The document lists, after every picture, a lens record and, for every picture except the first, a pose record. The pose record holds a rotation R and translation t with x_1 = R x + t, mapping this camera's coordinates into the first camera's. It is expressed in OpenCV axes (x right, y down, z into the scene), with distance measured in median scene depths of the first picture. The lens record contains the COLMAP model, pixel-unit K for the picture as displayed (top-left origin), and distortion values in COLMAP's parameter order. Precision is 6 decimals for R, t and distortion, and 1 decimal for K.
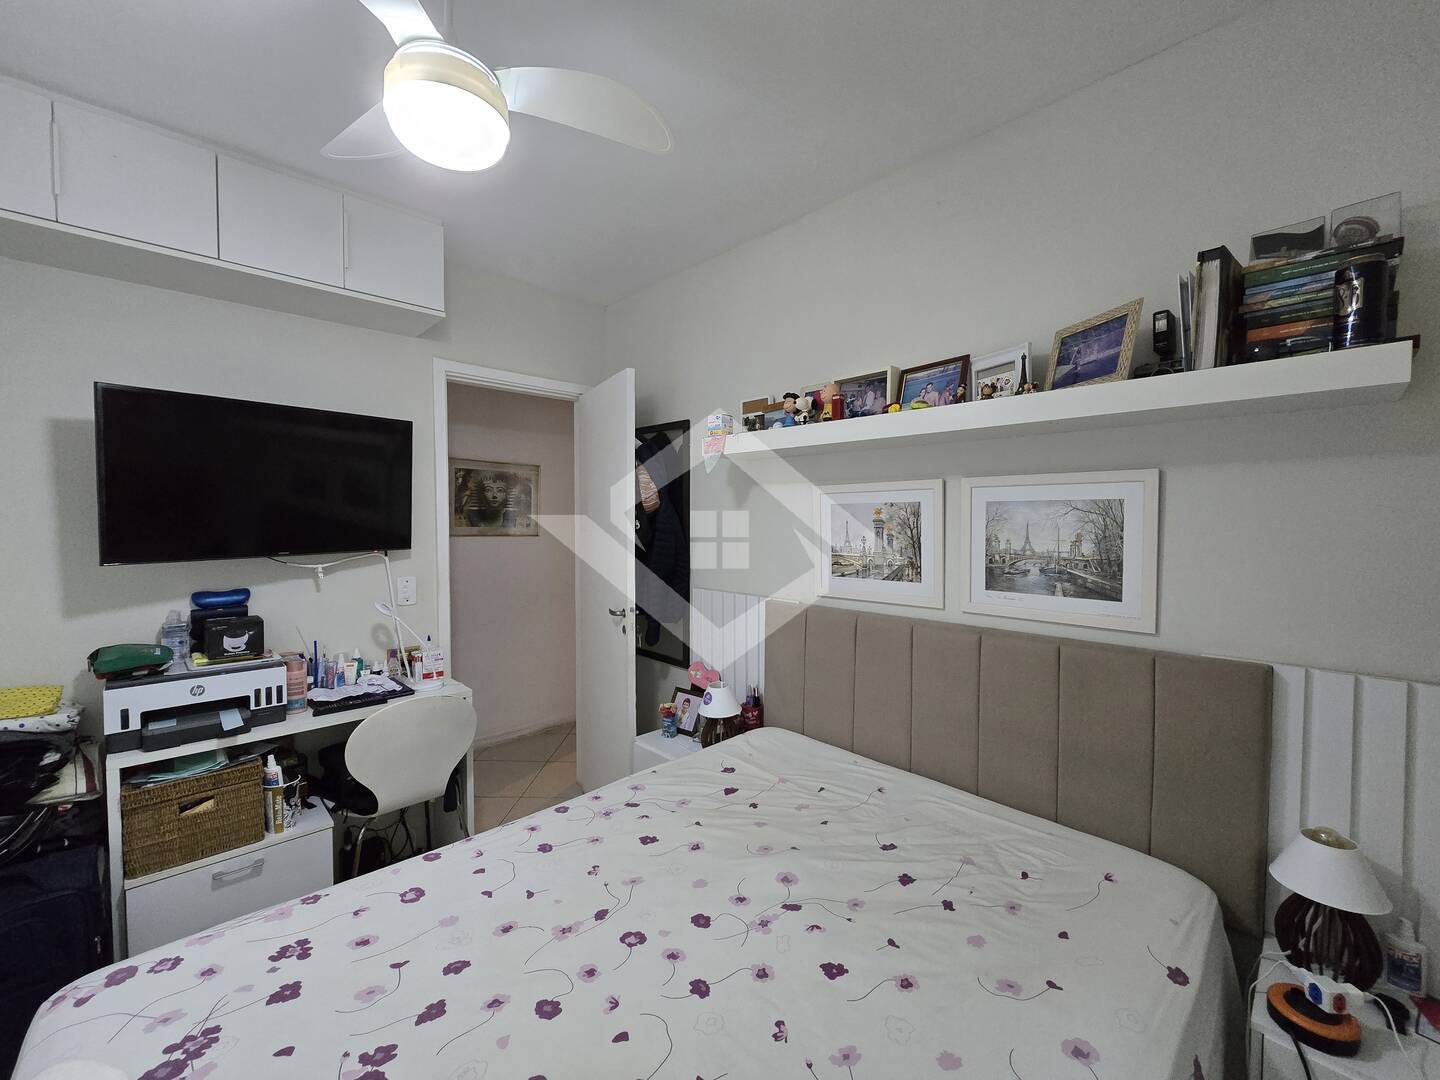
lens RADIAL K [[587.7, 0, 718.5], [0, 587.7, 537.1], [0, 0, 1]] dist [-0.003041, 0.000516]
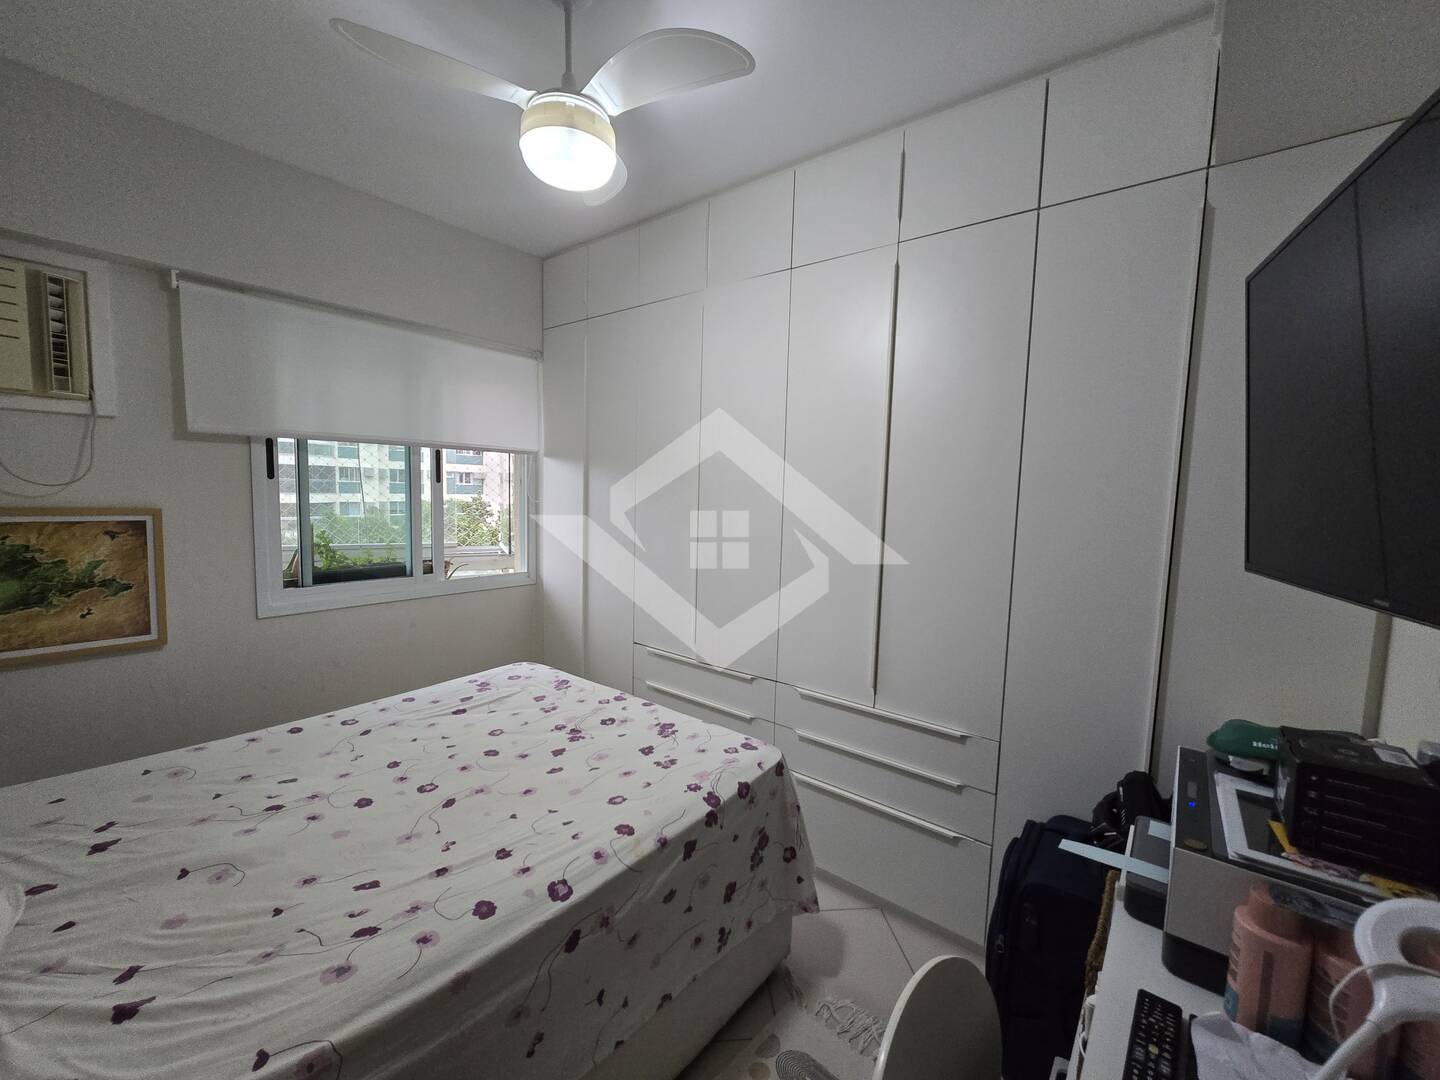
lens RADIAL K [[587.7, 0, 721.4], [0, 587.7, 537.7], [0, 0, 1]] dist [-0.003041, 0.000516]
pose [[-0.992019, -0.019239, -0.124610, -0.645028], [-0.034393, 0.992102, 0.120628, -0.065358], [0.121305, 0.123951, -0.984846, 2.377950]]
